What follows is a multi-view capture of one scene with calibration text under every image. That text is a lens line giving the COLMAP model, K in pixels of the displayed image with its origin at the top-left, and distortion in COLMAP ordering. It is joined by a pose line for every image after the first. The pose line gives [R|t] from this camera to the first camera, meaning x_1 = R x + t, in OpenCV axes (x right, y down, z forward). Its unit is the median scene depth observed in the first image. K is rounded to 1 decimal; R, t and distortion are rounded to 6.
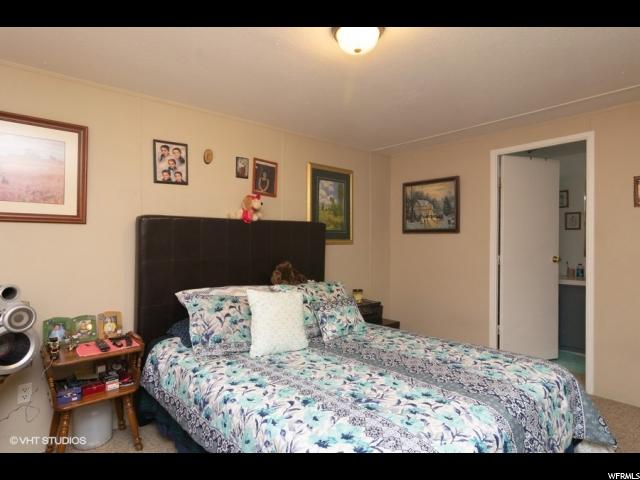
lens RADIAL K [[357.2, 0, 318.5], [0, 357.2, 223.3], [0, 0, 1]] dist [-0.000201, 0.000935]
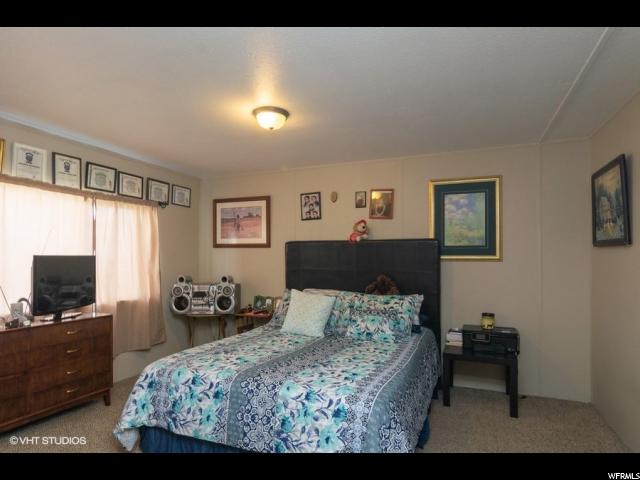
lens RADIAL K [[357.2, 0, 318.5], [0, 357.2, 223.3], [0, 0, 1]] dist [-0.000201, 0.000935]
pose [[0.448450, -0.082163, -0.890024, 0.923248], [0.040262, 0.996612, -0.071716, 0.015906], [0.892901, -0.003673, 0.450239, 0.312566]]
